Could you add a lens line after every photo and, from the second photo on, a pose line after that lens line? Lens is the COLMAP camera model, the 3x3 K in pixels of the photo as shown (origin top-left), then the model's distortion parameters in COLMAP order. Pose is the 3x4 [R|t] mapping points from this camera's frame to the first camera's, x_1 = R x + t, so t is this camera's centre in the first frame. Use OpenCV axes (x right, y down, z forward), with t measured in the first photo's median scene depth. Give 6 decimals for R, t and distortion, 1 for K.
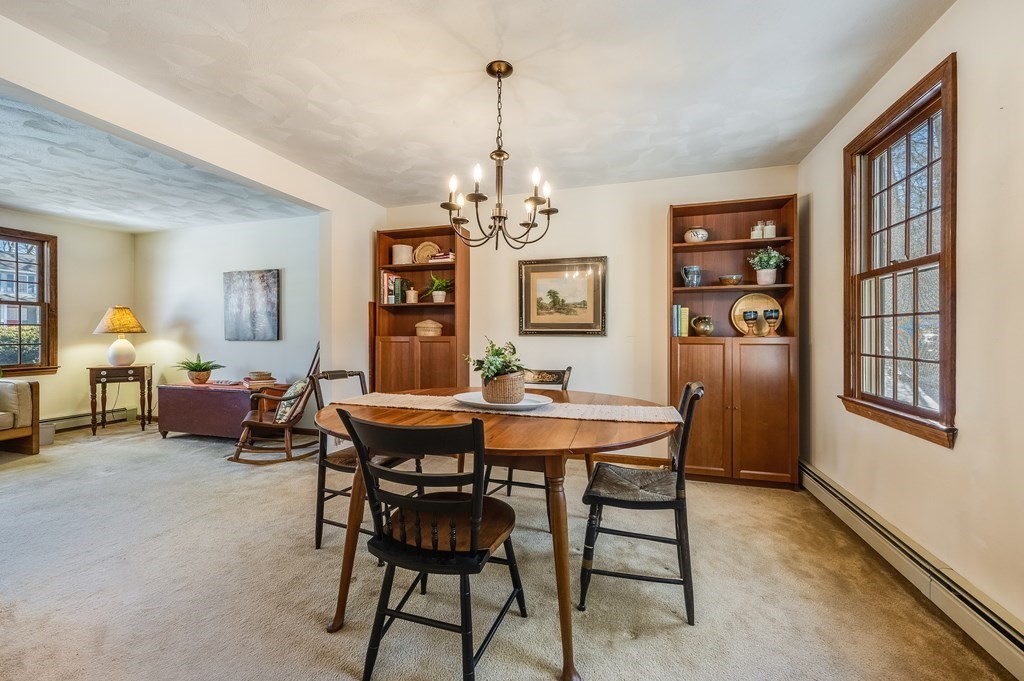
lens RADIAL K [[411.2, 0, 512.4], [0, 411.2, 334.4], [0, 0, 1]] dist [-0.002671, -0.000298]
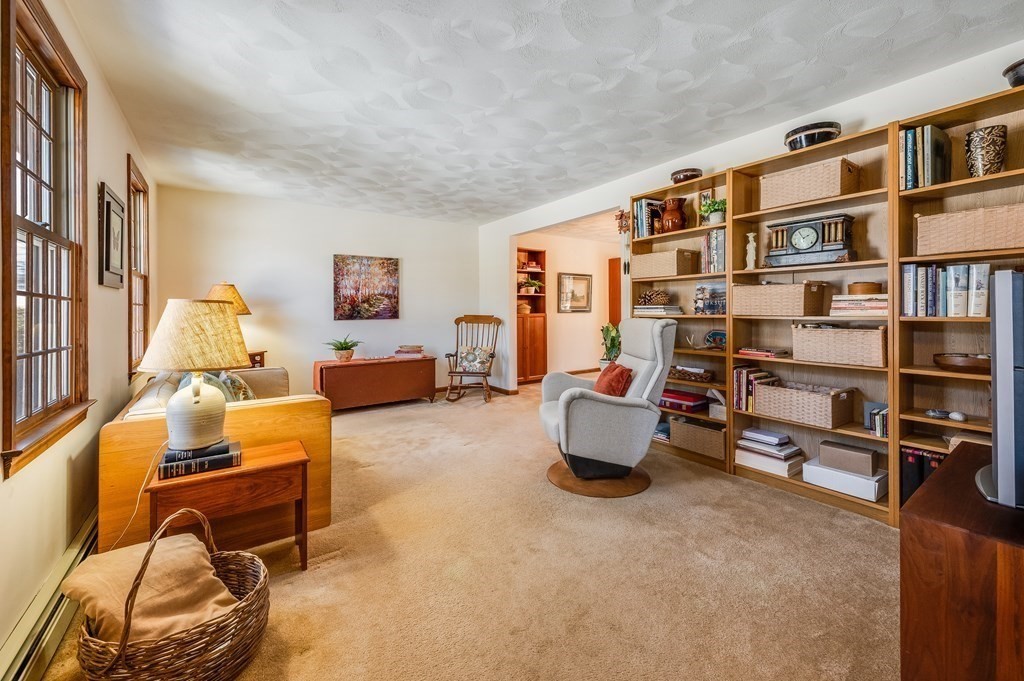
lens RADIAL K [[417.8, 0, 512.4], [0, 417.8, 315.5], [0, 0, 1]] dist [0.000670, -0.000002]
pose [[0.623310, -0.008676, 0.781926, -1.335681], [0.005596, 0.999962, 0.006634, -0.002341], [-0.781955, 0.000240, 0.623335, -0.001428]]
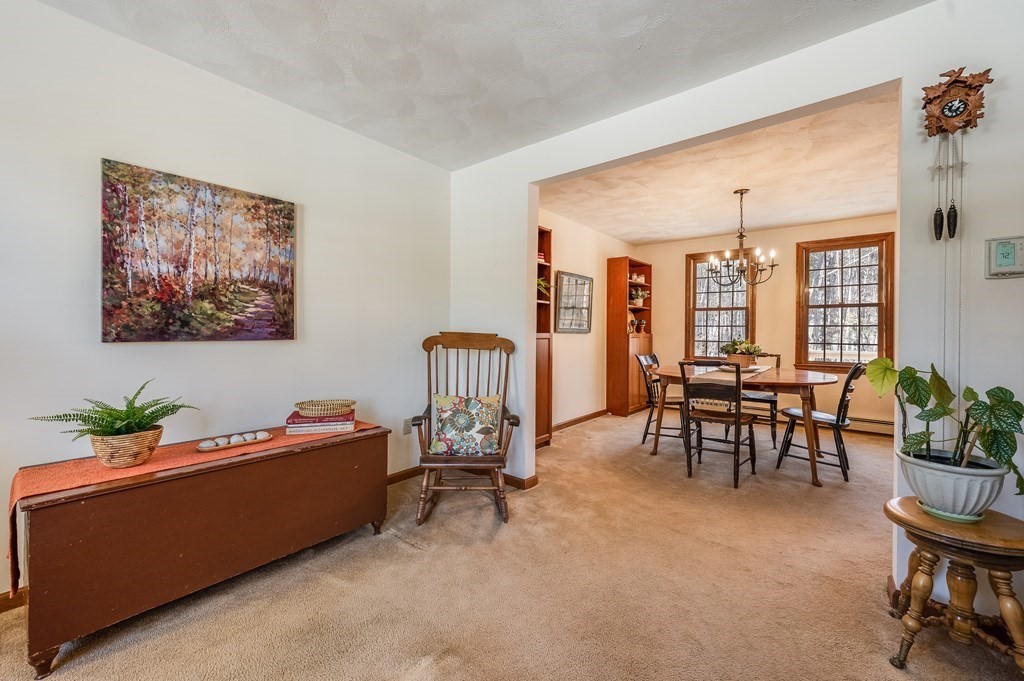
lens RADIAL K [[411.2, 0, 512.4], [0, 411.2, 334.4], [0, 0, 1]] dist [-0.002671, -0.000298]
pose [[0.380718, 0.000042, 0.924691, -0.970564], [-0.004389, 0.999989, 0.001761, 0.005129], [-0.924681, -0.004729, 0.380714, 0.557517]]
